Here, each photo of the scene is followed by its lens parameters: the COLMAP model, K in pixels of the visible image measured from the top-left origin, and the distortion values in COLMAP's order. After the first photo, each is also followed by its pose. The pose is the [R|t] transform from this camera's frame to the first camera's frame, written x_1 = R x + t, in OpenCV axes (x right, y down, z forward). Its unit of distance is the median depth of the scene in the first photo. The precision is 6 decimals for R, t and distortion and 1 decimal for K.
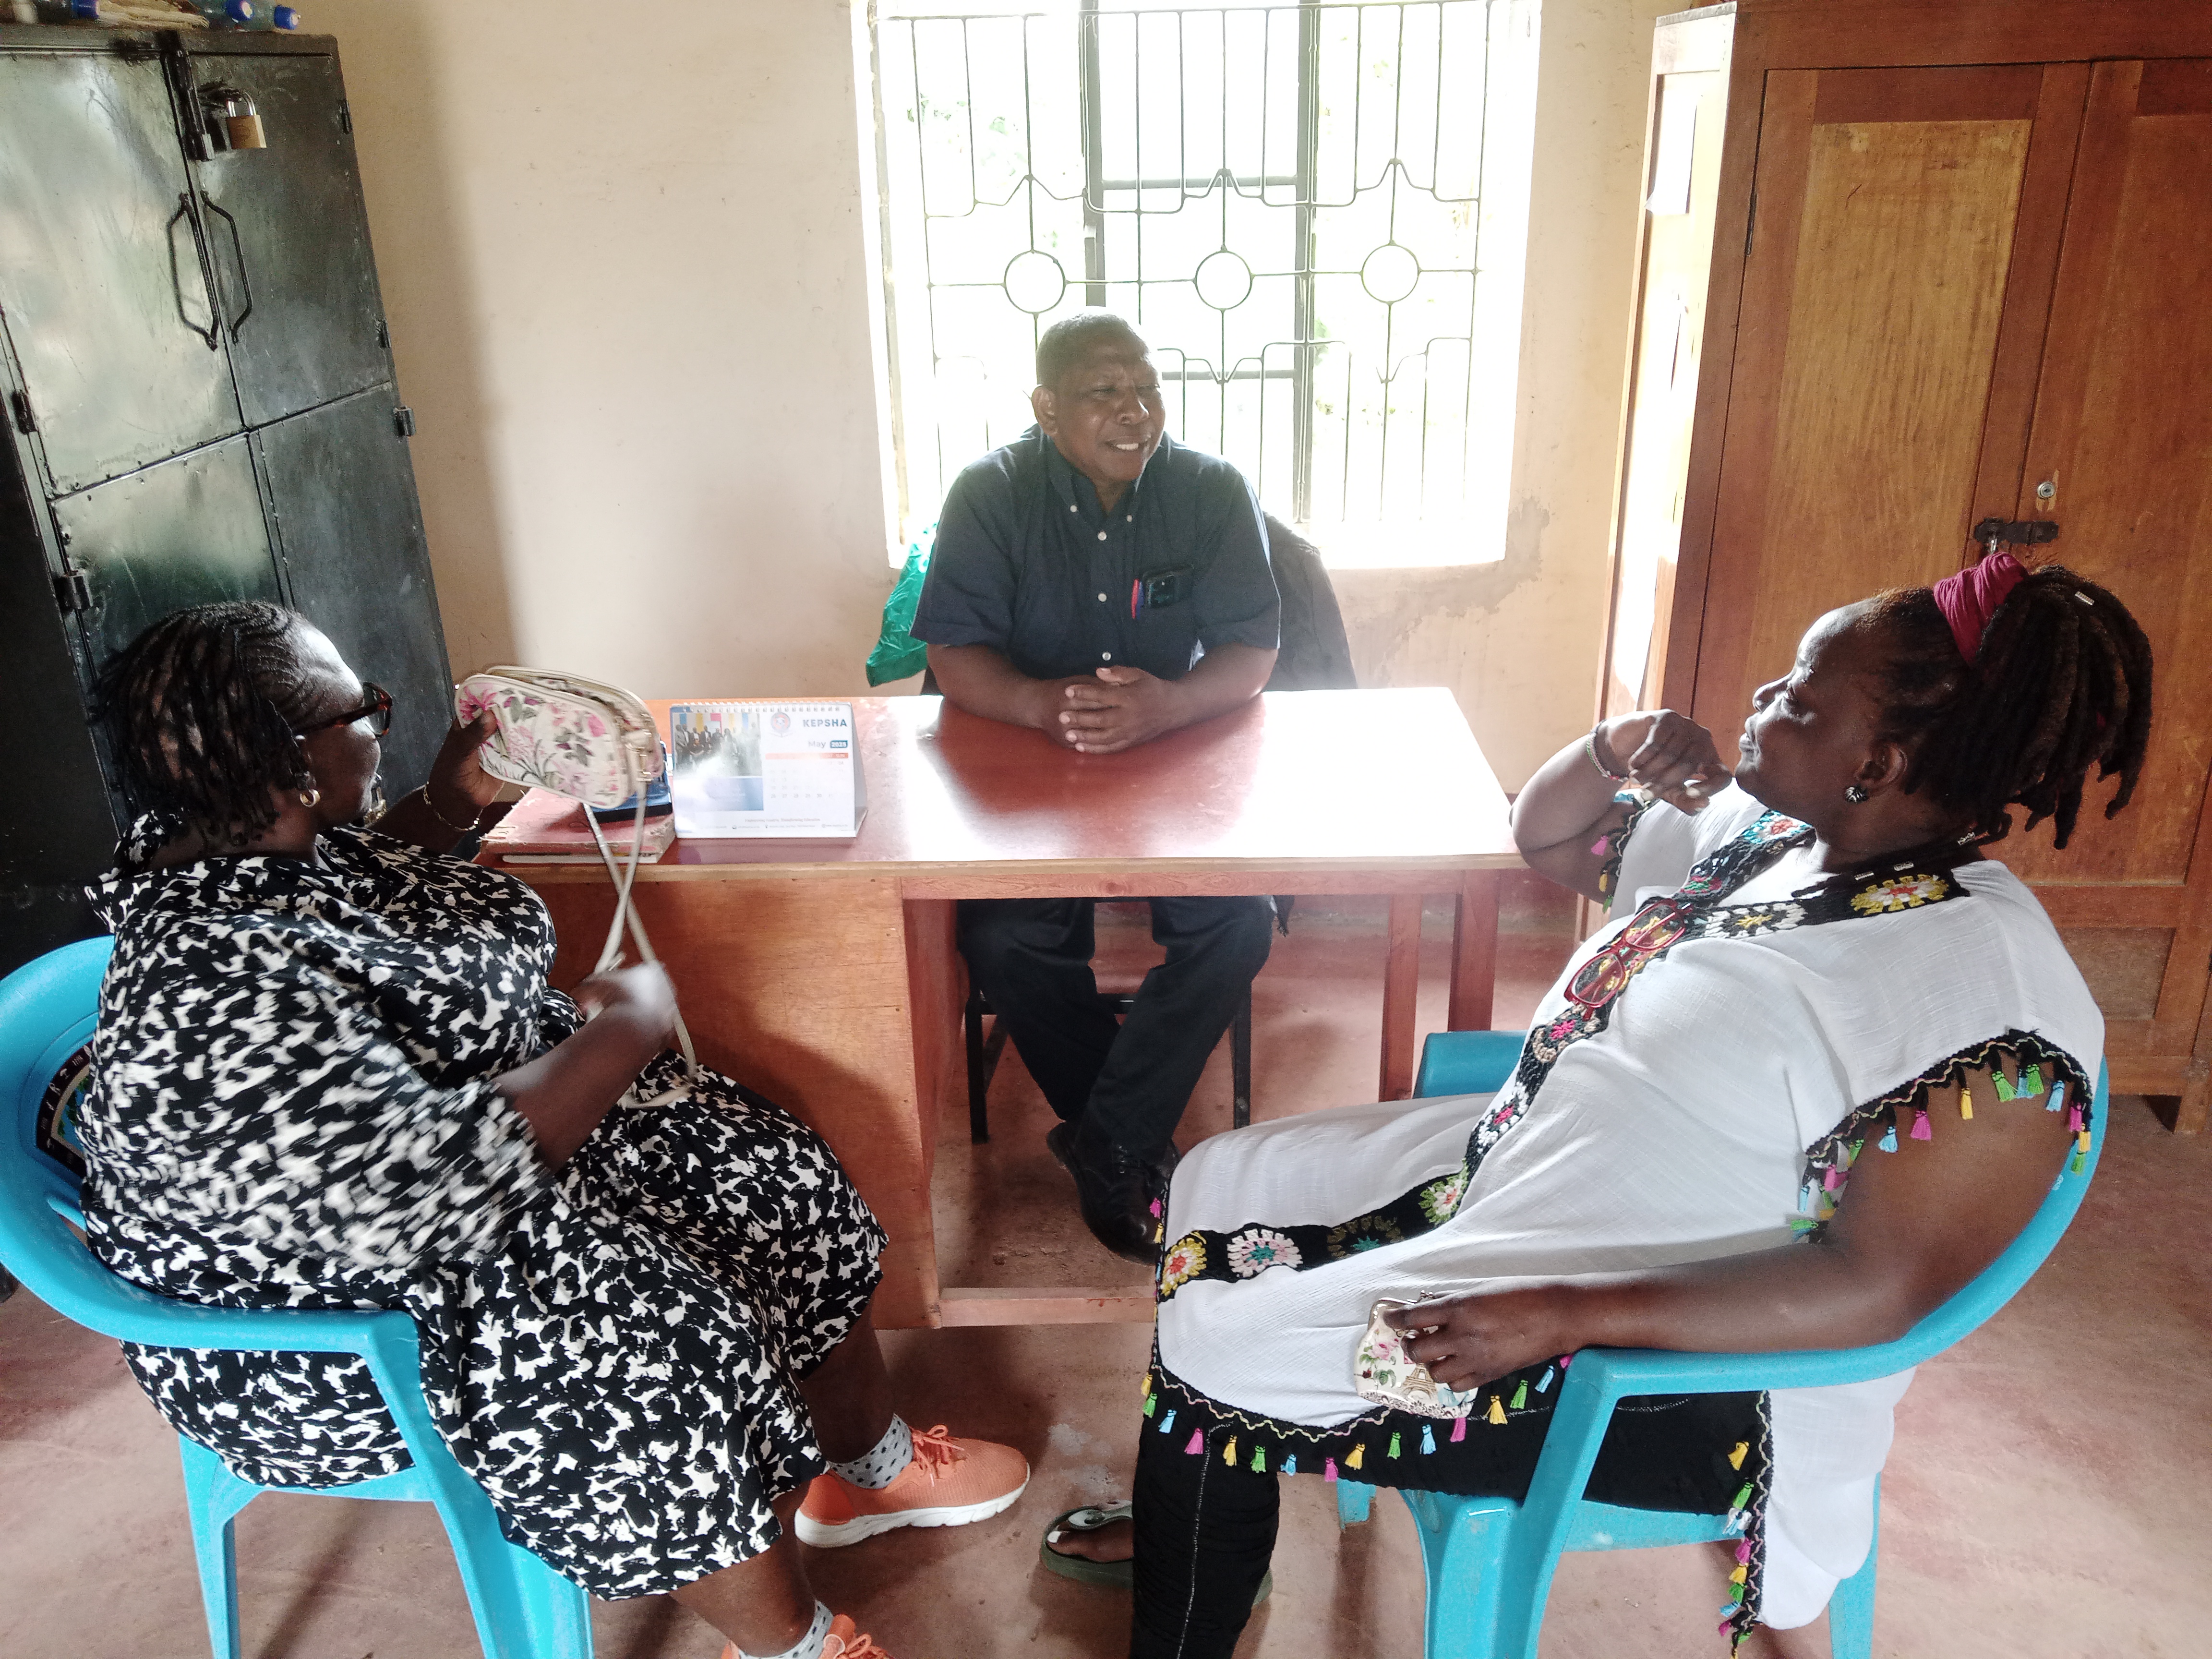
lens RADIAL K [[1778.9, 0, 1109.4], [0, 1778.9, 827.9], [0, 0, 1]] dist [0.000130, -0.016424]
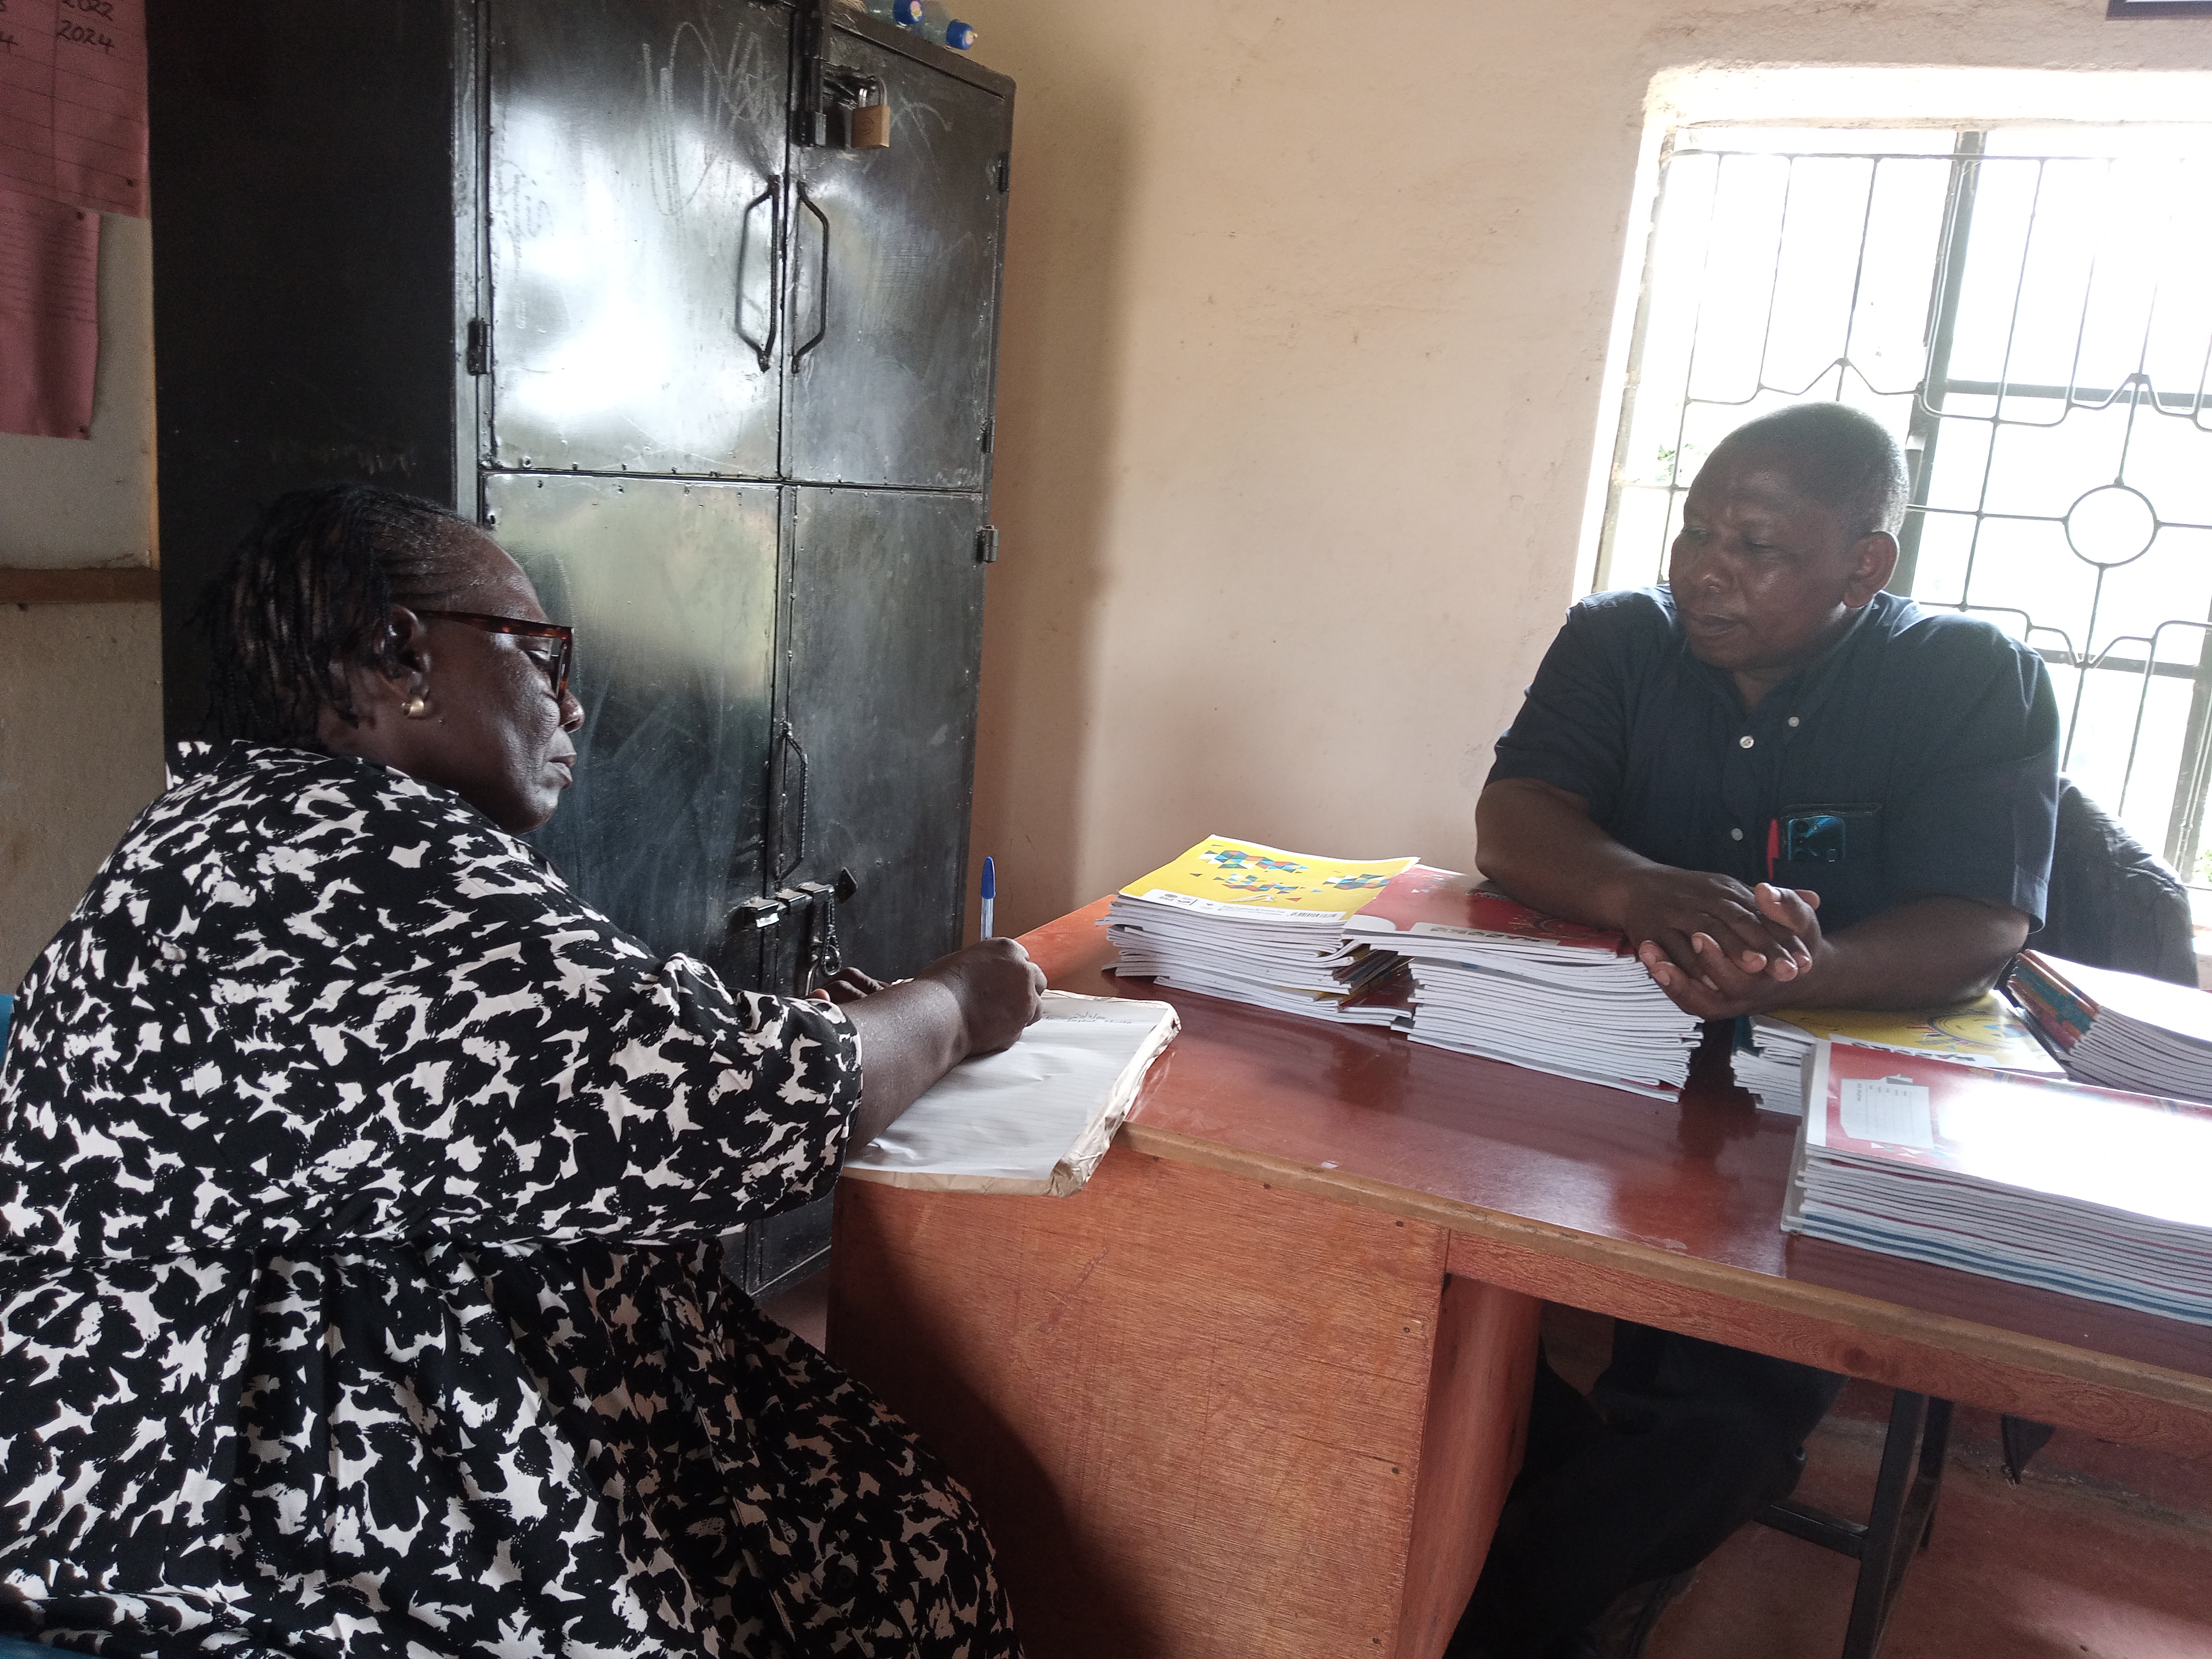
lens RADIAL K [[1778.9, 0, 1106.4], [0, 1778.9, 827.3], [0, 0, 1]] dist [0.000130, -0.016424]
pose [[0.916757, 0.185268, -0.353881, -0.034404], [-0.255320, 0.953113, -0.162442, 0.019594], [0.307194, 0.239273, 0.921076, 0.336036]]
